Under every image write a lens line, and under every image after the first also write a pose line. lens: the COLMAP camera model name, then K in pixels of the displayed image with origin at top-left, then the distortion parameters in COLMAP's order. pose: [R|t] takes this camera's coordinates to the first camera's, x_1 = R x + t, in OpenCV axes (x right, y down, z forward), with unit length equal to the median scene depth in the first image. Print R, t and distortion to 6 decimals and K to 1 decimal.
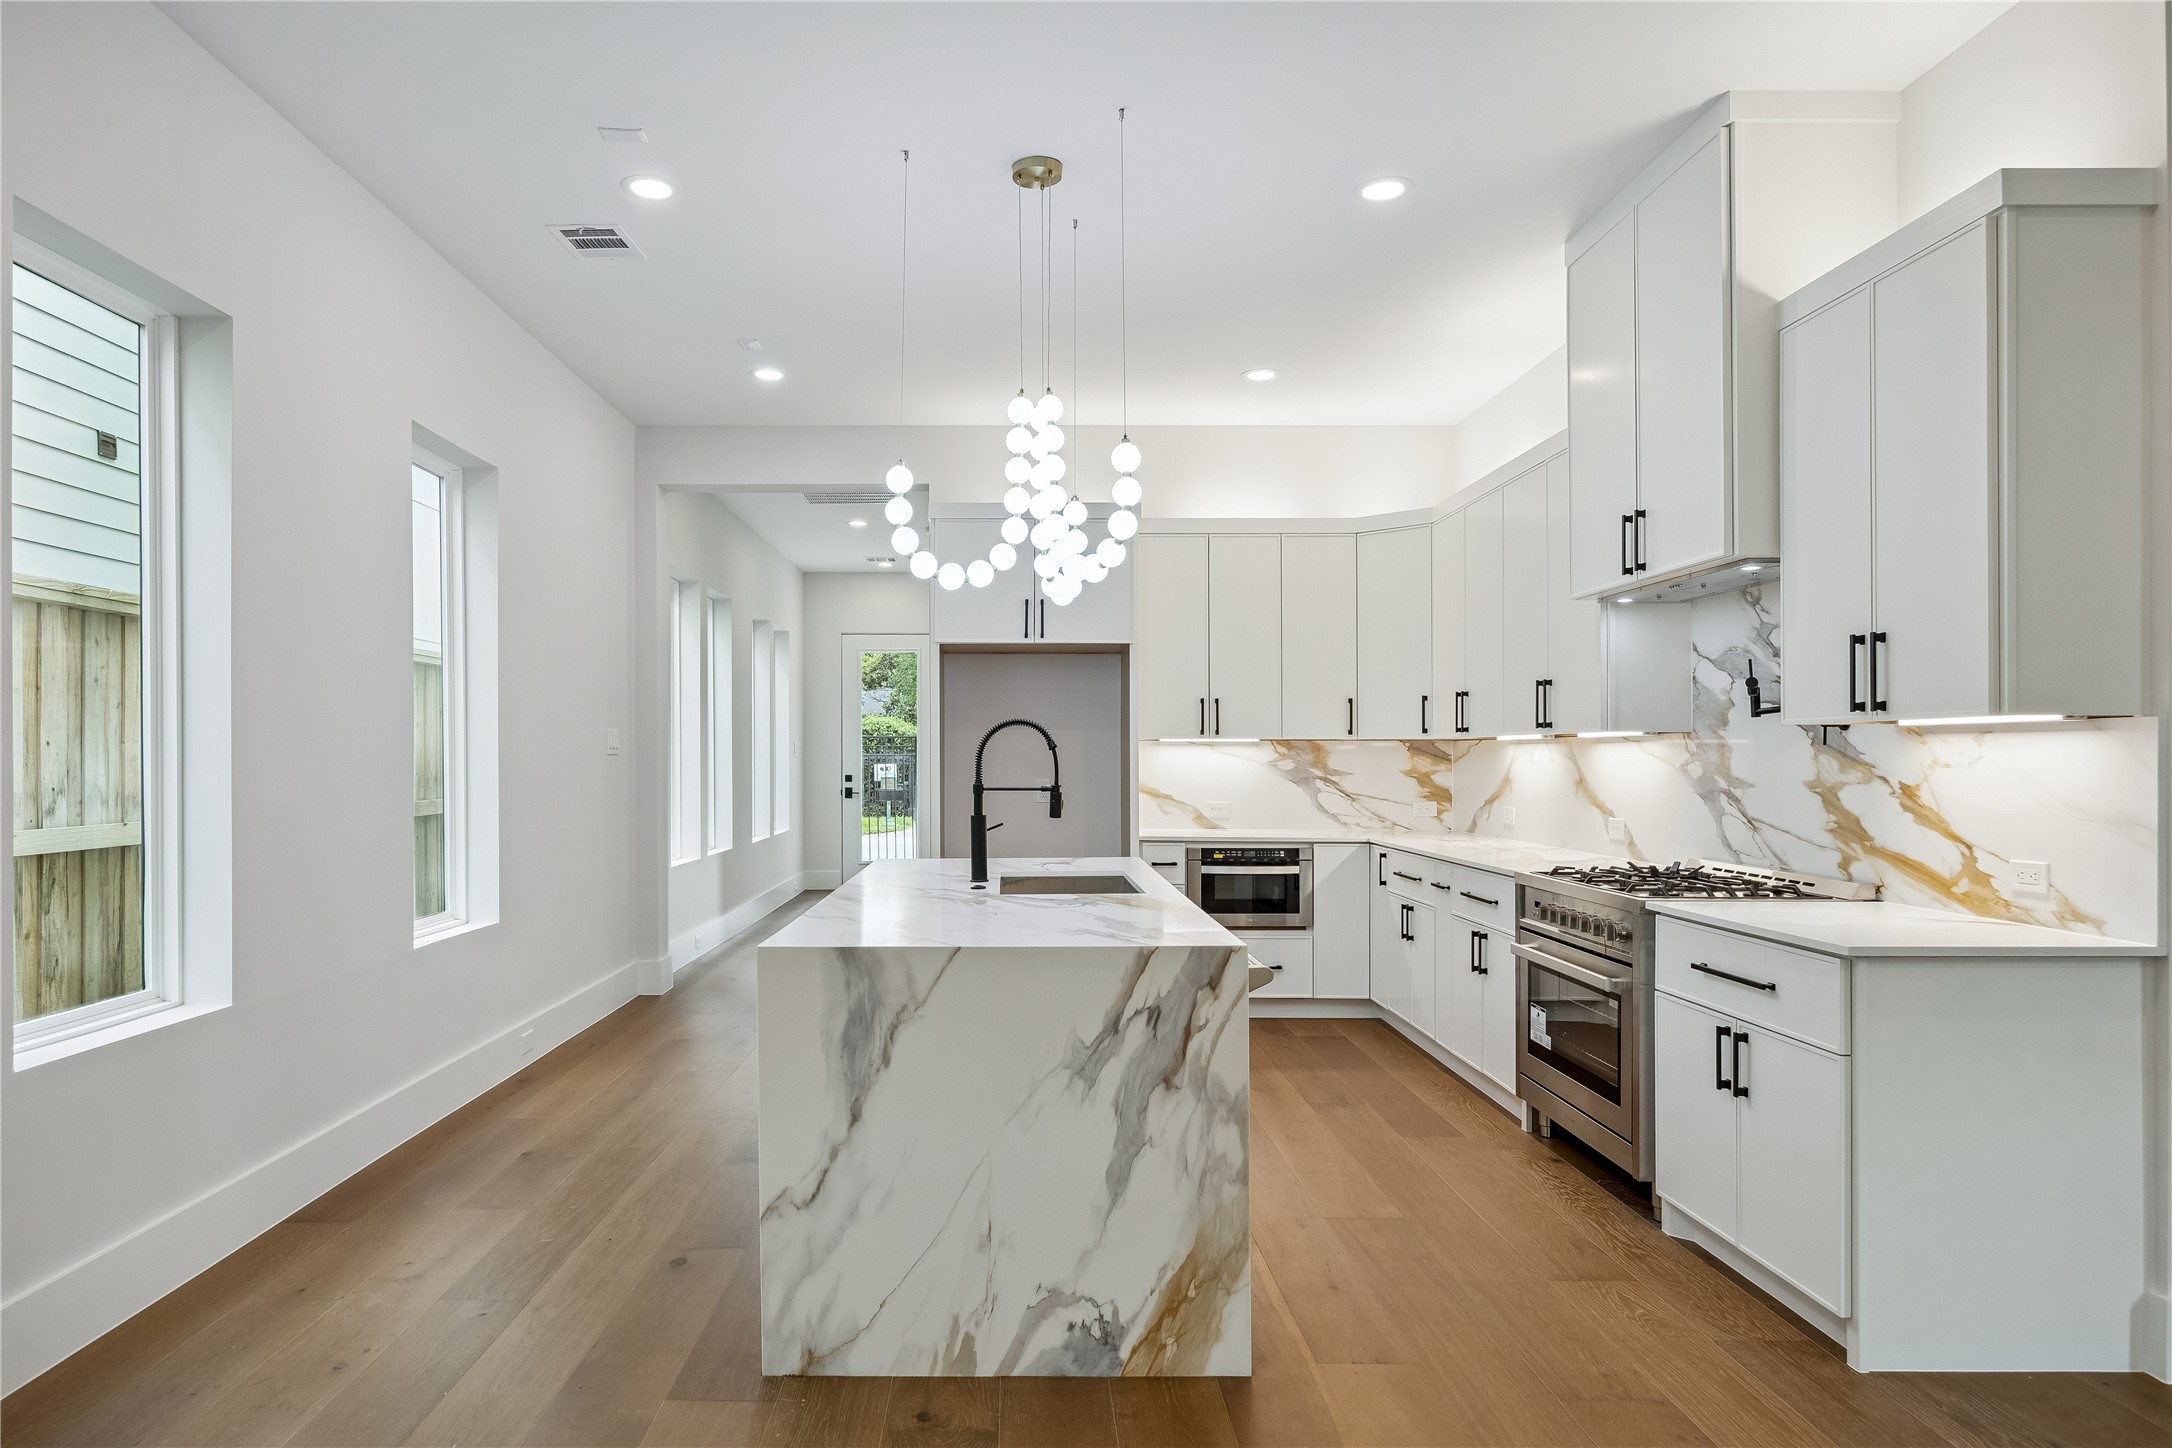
lens RADIAL K [[1303.0, 0, 989.2], [0, 1303.0, 748.0], [0, 0, 1]] dist [-0.009623, -0.001397]
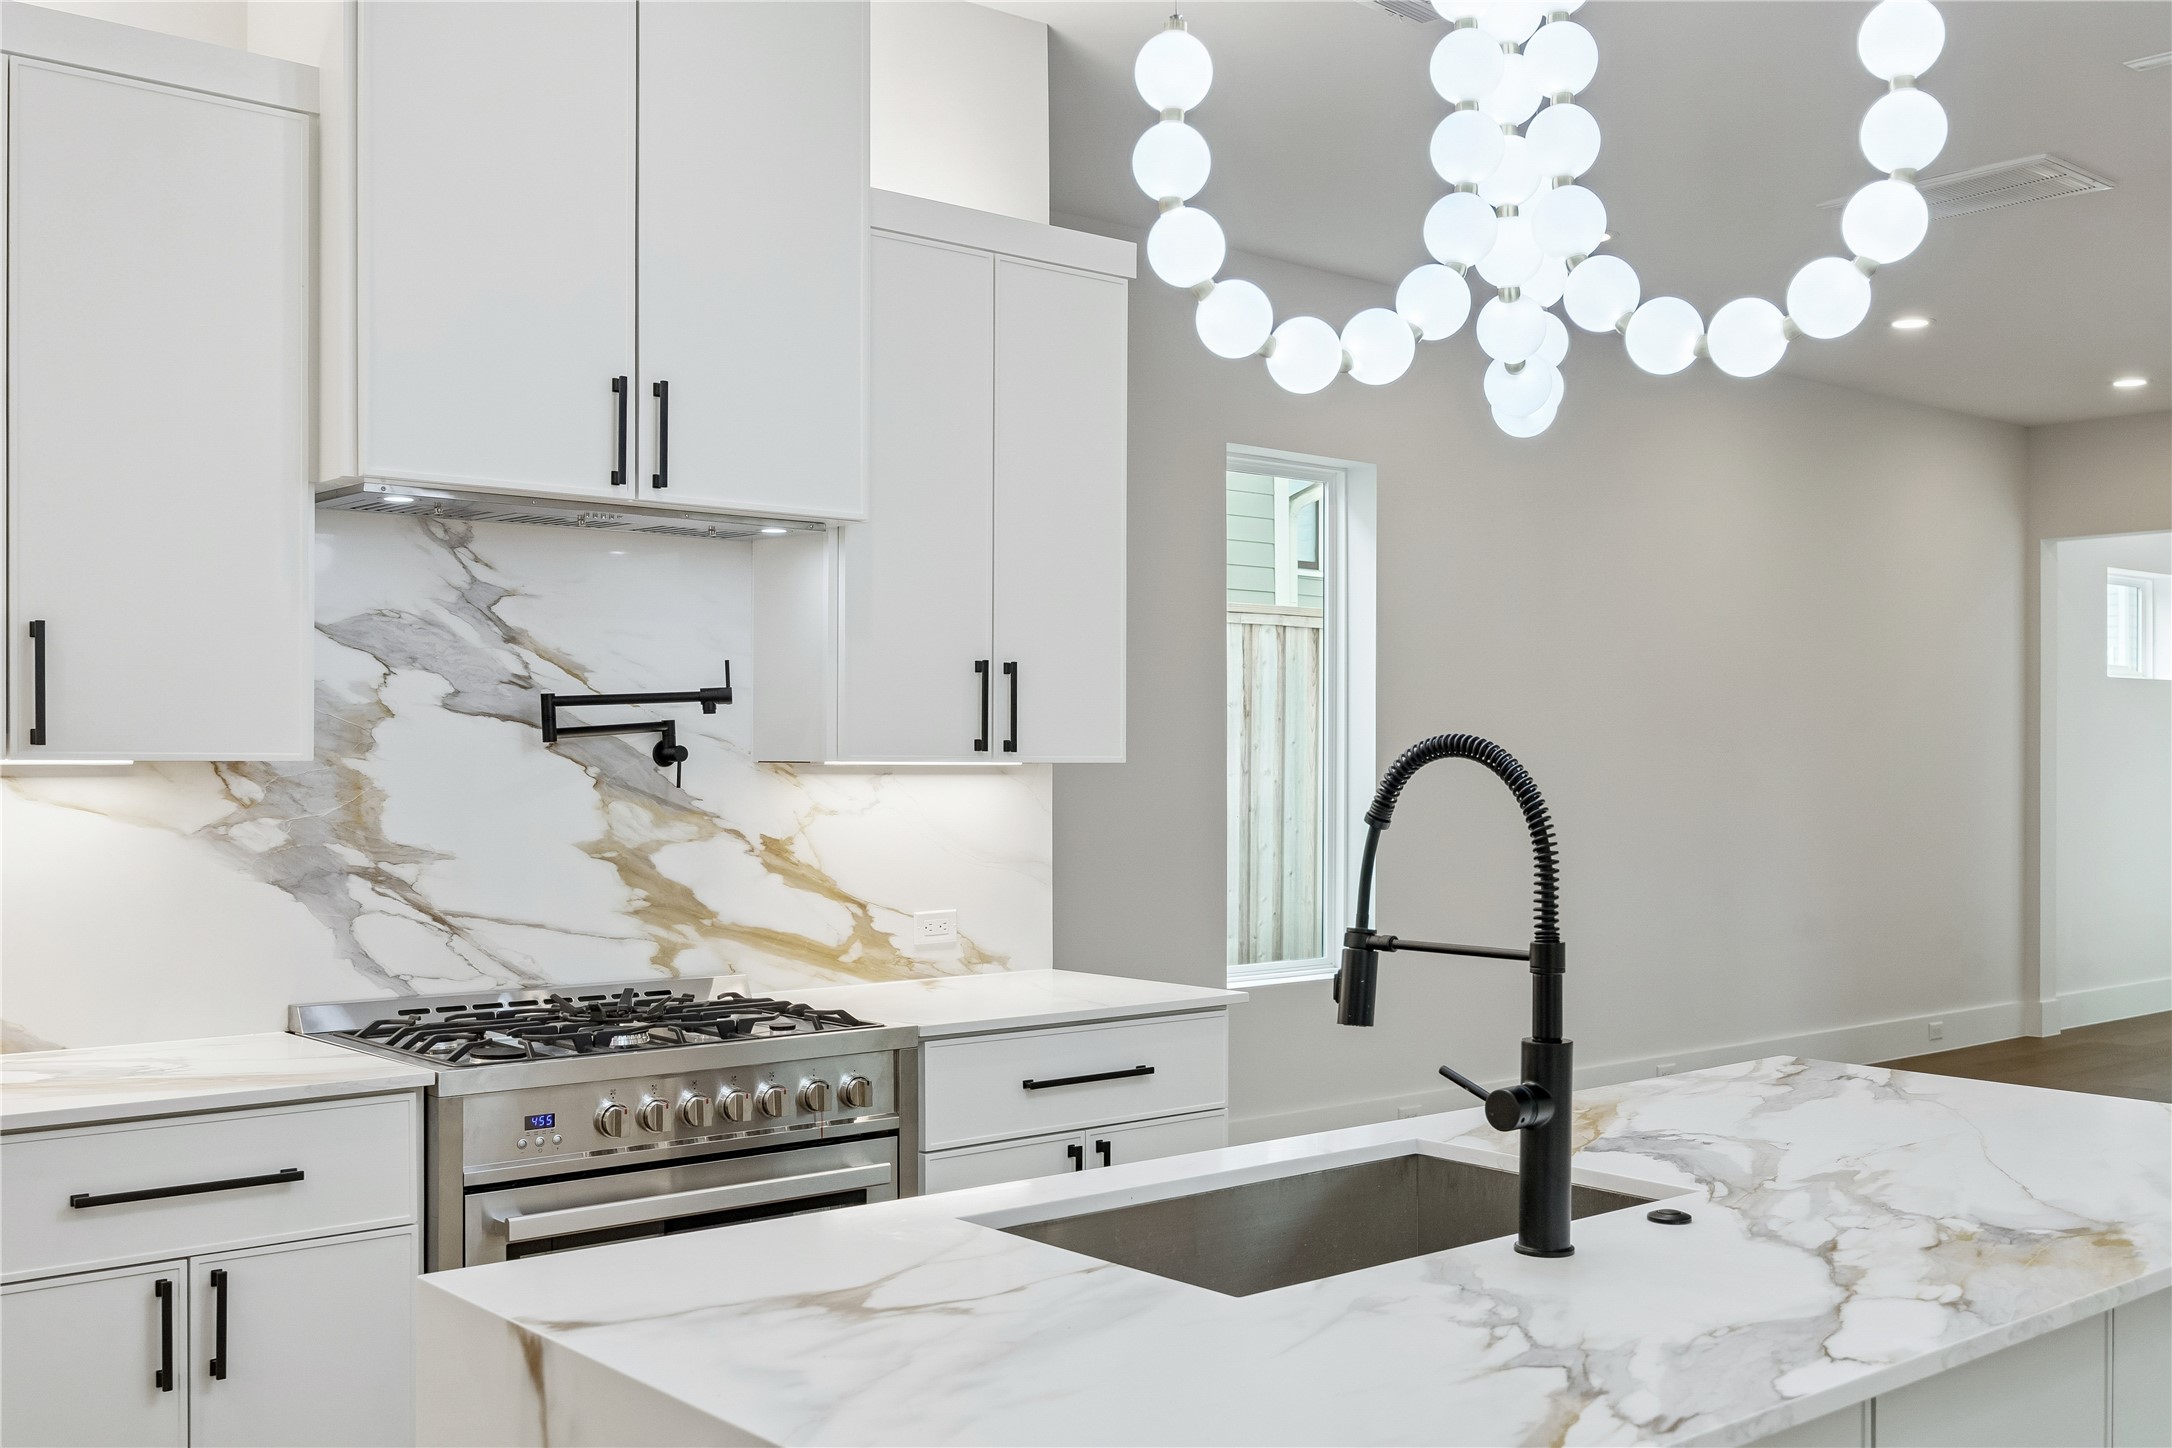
lens RADIAL K [[2133.7, 0, 1094.5], [0, 2133.7, 761.8], [0, 0, 1]] dist [-0.005645, 0.000000]
pose [[-0.667928, -0.006174, 0.744200, -0.328220], [-0.009749, 0.999952, -0.000455, -0.016597], [-0.744162, -0.007559, -0.667957, 1.477966]]
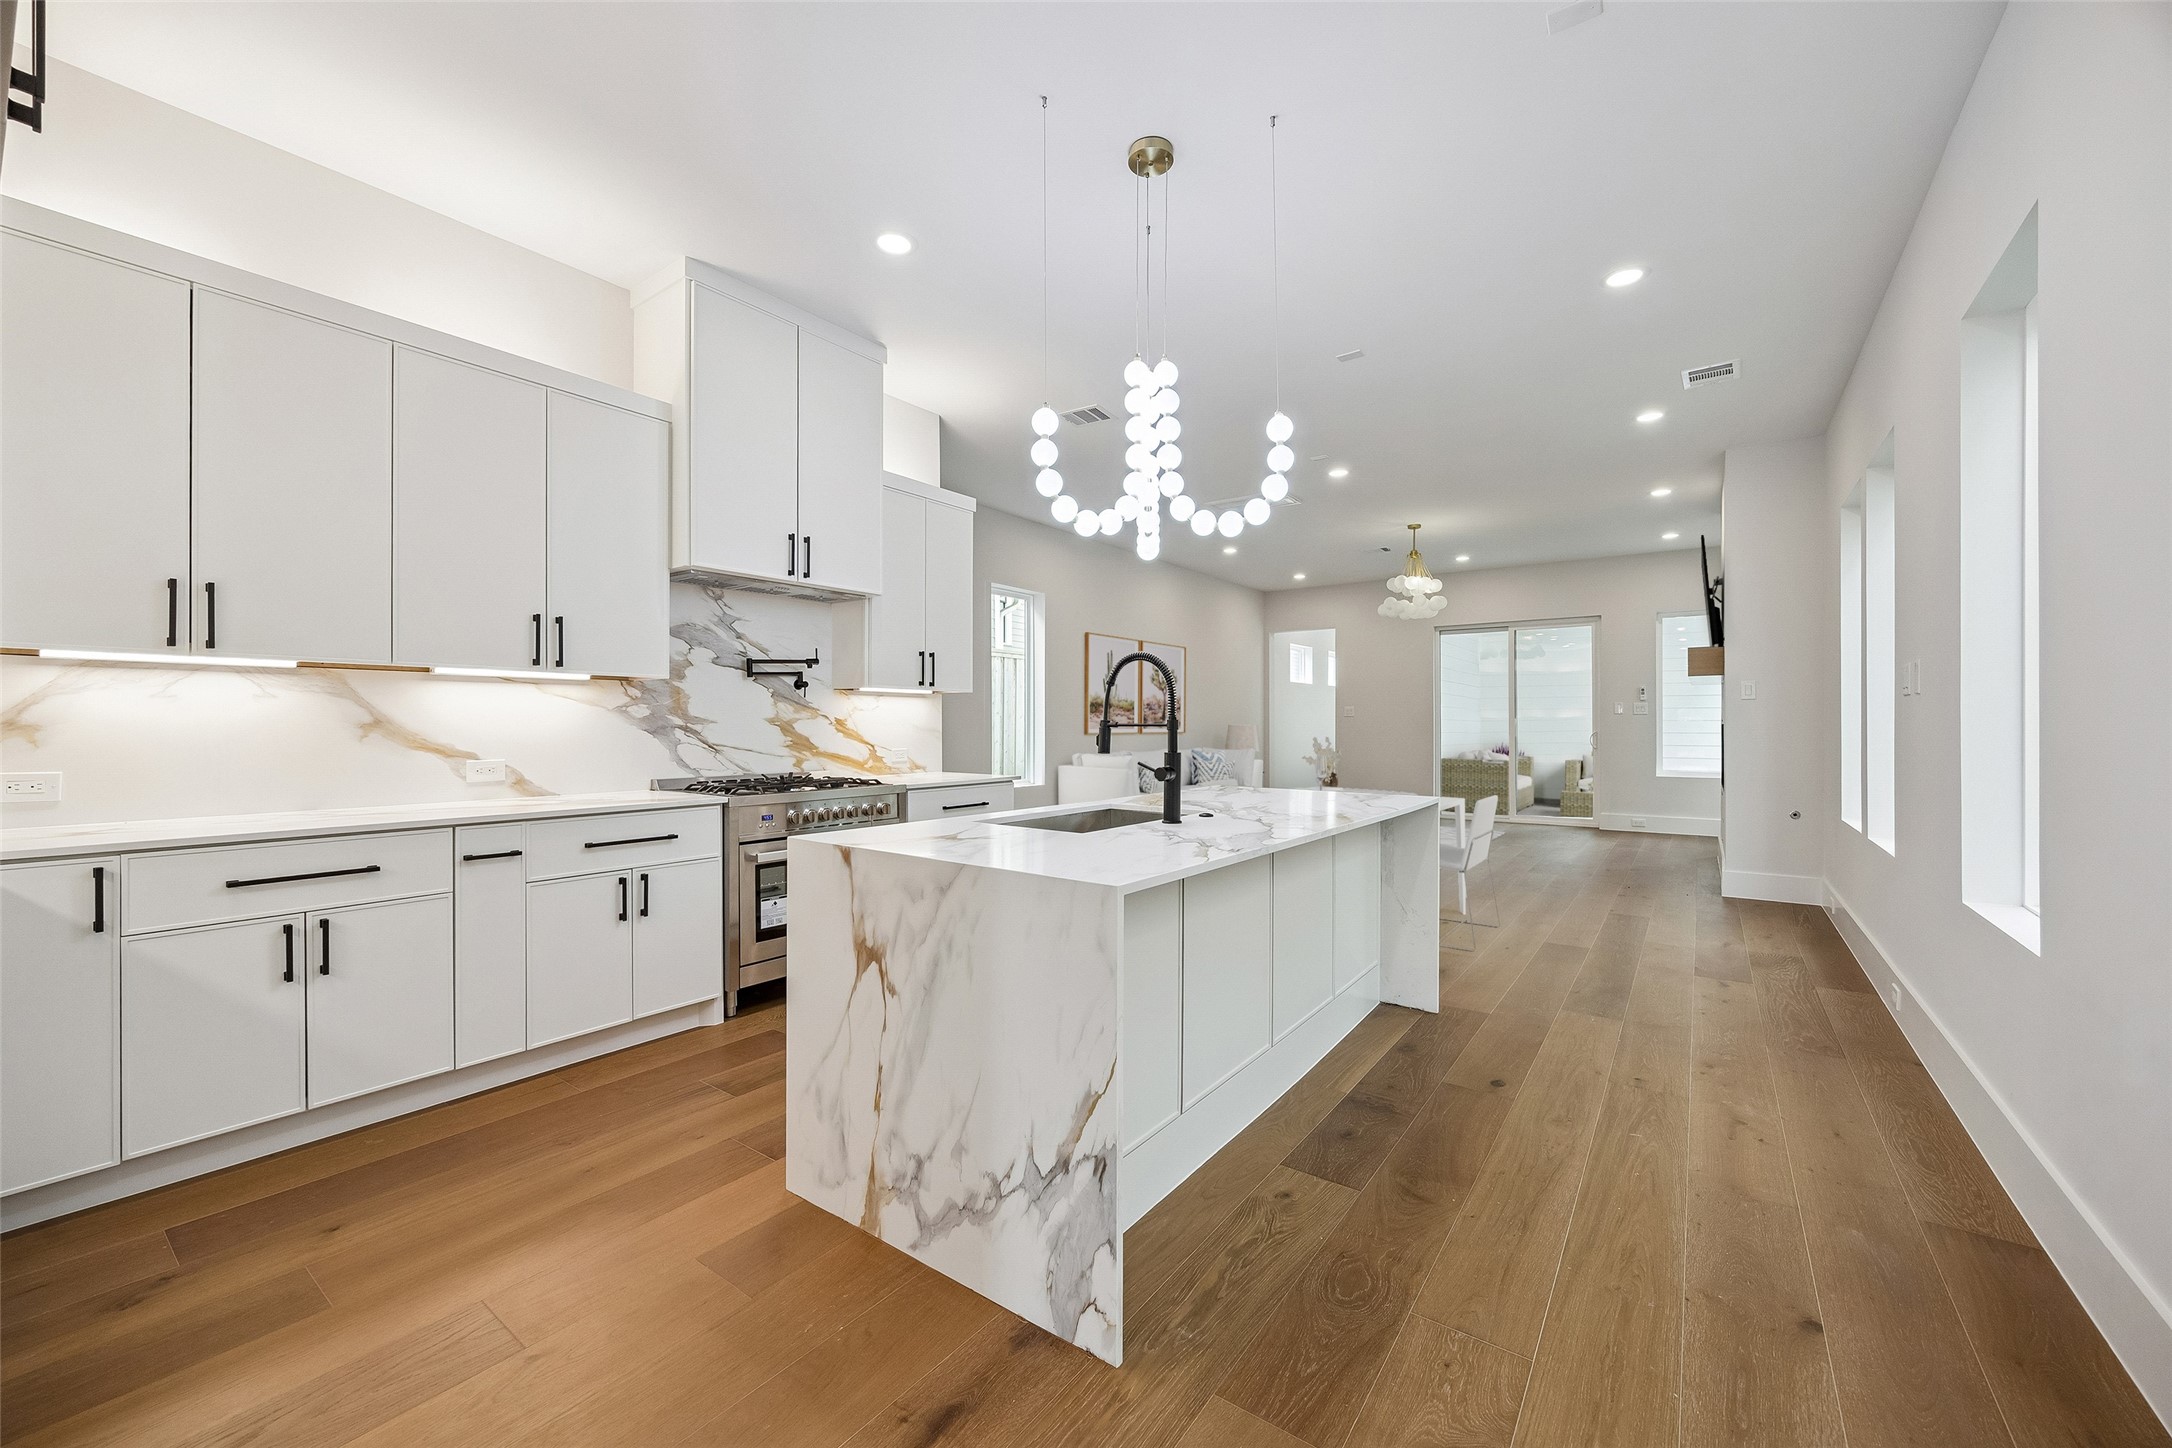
lens RADIAL K [[837.1, 0, 1094.7], [0, 837.1, 724.9], [0, 0, 1]] dist [-0.006993, 0.000266]
pose [[-0.821047, -0.001334, 0.570860, -0.318445], [-0.005183, 0.999973, -0.005119, 0.036105], [-0.570838, -0.007162, -0.821032, 1.591197]]
